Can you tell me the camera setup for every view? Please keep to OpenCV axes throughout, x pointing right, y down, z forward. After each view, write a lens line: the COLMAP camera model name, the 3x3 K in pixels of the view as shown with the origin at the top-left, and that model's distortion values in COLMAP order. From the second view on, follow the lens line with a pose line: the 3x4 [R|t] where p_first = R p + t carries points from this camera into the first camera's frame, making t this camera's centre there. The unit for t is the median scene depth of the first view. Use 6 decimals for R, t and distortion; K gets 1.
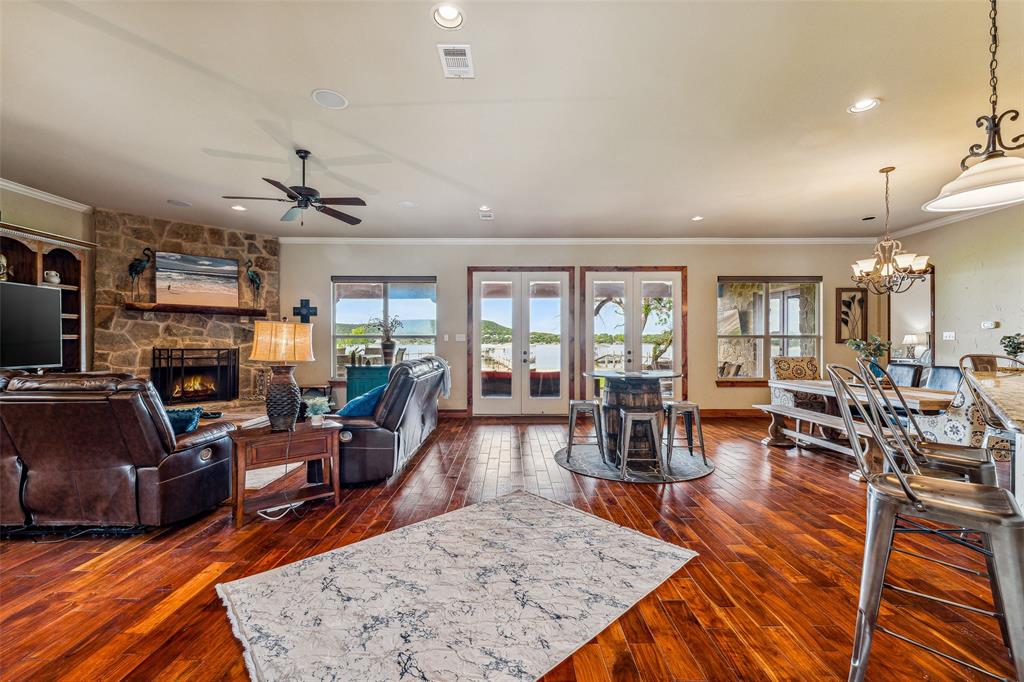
lens RADIAL K [[433.5, 0, 511.3], [0, 433.5, 342.2], [0, 0, 1]] dist [0.000651, 0.000637]
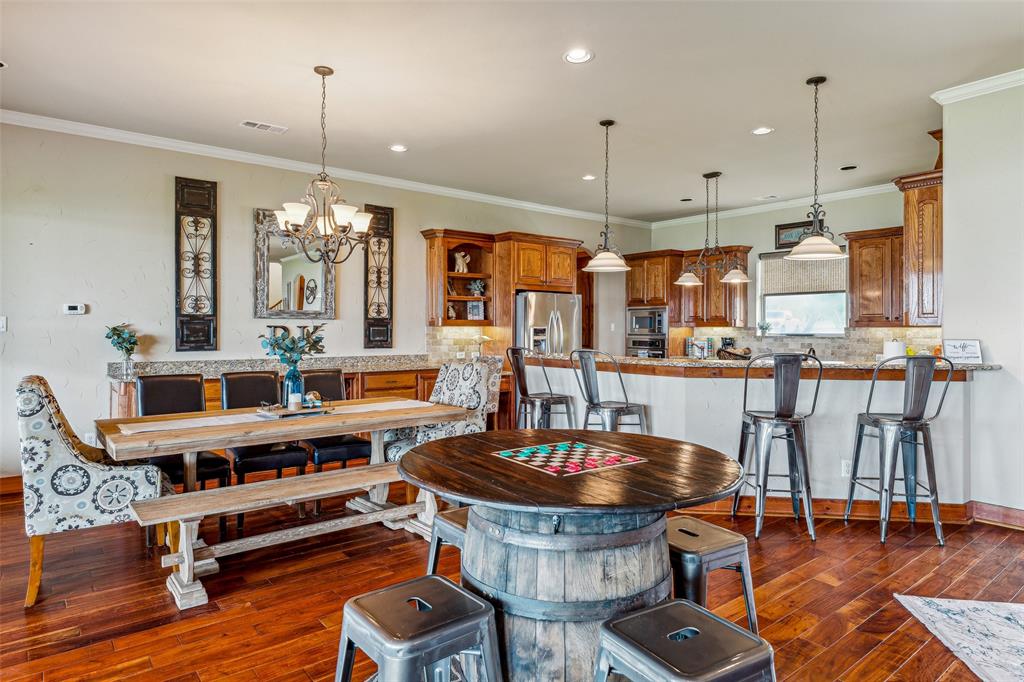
lens RADIAL K [[598.5, 0, 516.5], [0, 598.5, 331.5], [0, 0, 1]] dist [-0.002947, -0.004990]
pose [[-0.622439, -0.003270, 0.782662, -0.006315], [-0.003521, 0.999993, 0.001377, -0.007787], [-0.782661, -0.001899, -0.622446, 0.888659]]
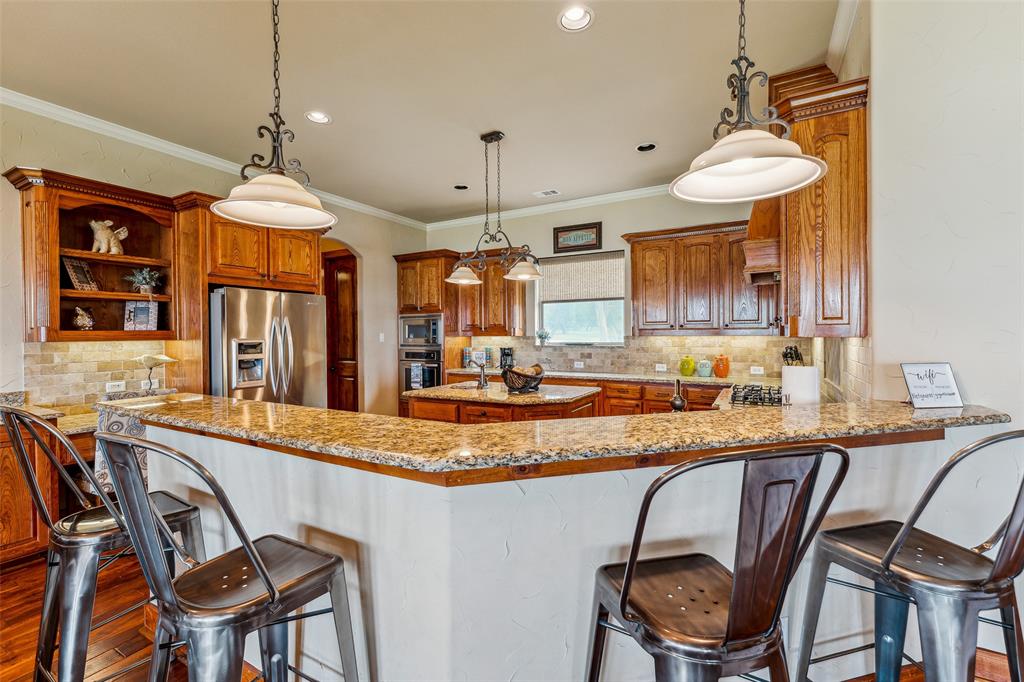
lens RADIAL K [[433.5, 0, 515.4], [0, 433.5, 338.2], [0, 0, 1]] dist [0.000651, 0.000637]
pose [[-0.872616, 0.003485, 0.488395, 0.280159], [0.007225, 0.999957, 0.005774, -0.018079], [-0.488354, 0.008567, -0.872603, 0.478499]]
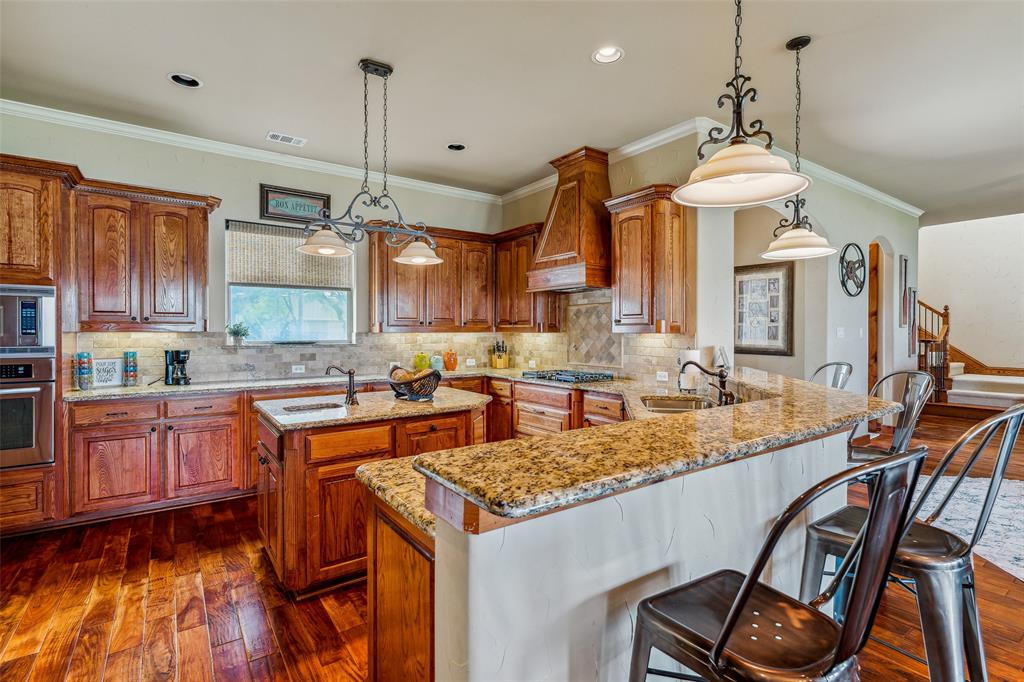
lens RADIAL K [[475.8, 0, 506.8], [0, 475.8, 333.0], [0, 0, 1]] dist [-0.001544, 0.000548]
pose [[-0.812919, 0.002232, -0.582372, 0.734678], [0.000692, 0.999996, 0.002868, -0.017477], [0.582376, 0.001928, -0.812917, 0.455685]]
